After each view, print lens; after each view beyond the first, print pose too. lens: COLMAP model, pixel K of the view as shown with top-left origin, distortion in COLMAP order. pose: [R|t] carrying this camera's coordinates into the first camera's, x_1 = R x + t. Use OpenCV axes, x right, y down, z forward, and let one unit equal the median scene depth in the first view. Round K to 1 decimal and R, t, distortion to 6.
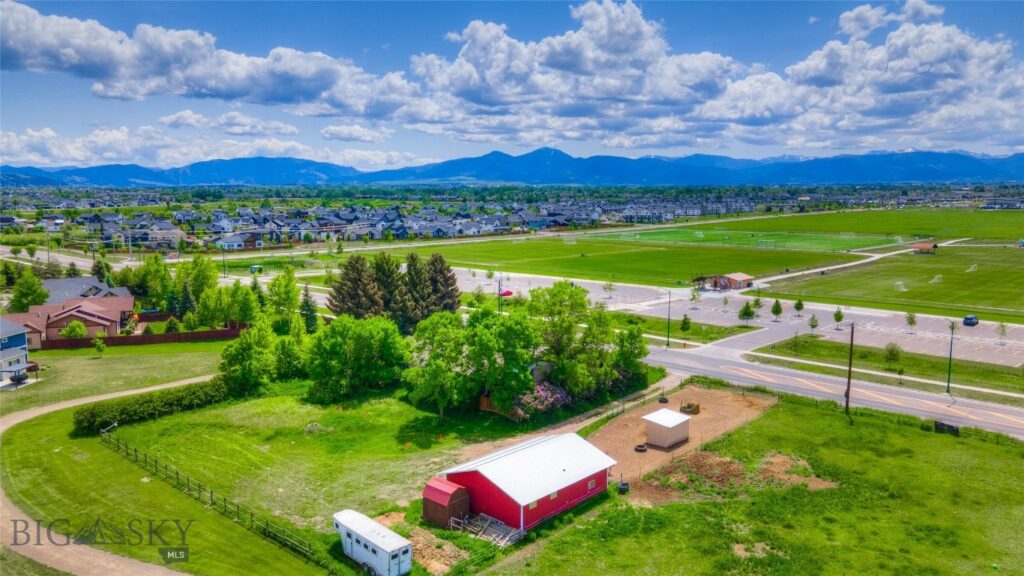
lens RADIAL K [[758.2, 0, 514.5], [0, 758.2, 290.6], [0, 0, 1]] dist [0.021797, 0.048267]
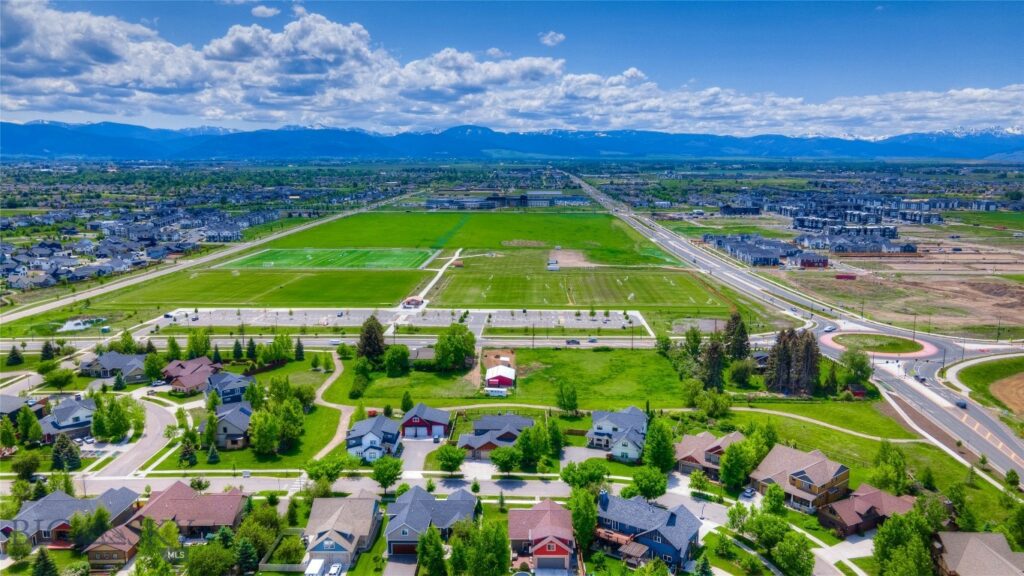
lens RADIAL K [[749.2, 0, 515.1], [0, 749.2, 291.3], [0, 0, 1]] dist [0.018849, 0.040229]
pose [[0.749116, -0.115236, 0.652339, -0.635424], [0.088494, 0.993335, 0.073850, -0.126543], [-0.656501, 0.002406, 0.754321, -0.529578]]
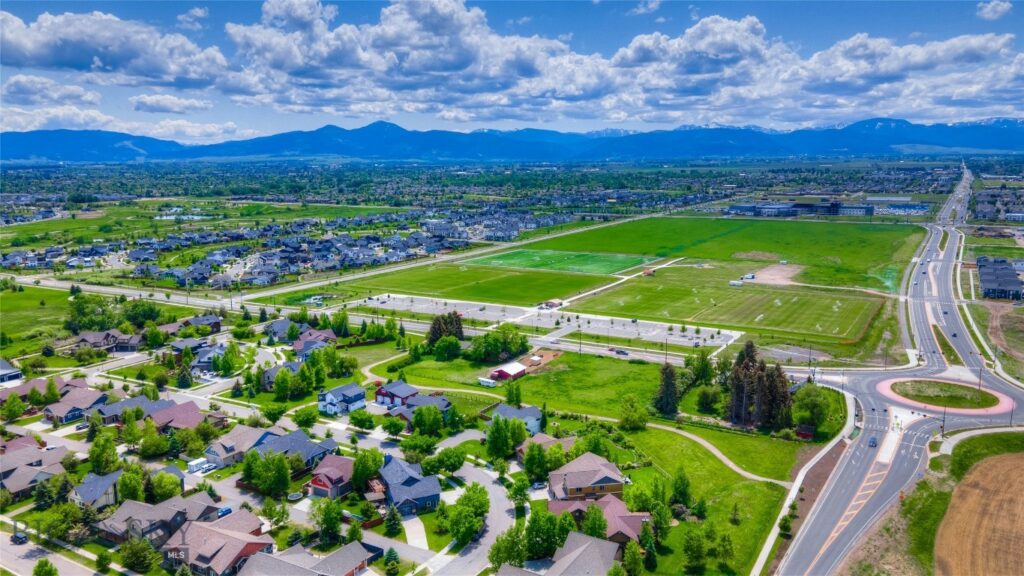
lens RADIAL K [[749.2, 0, 515.1], [0, 749.2, 291.3], [0, 0, 1]] dist [0.018849, 0.040229]
pose [[0.976773, -0.044434, 0.209619, -0.234676], [0.036005, 0.998389, 0.043856, -0.118856], [-0.211230, -0.035290, 0.976799, -0.923536]]
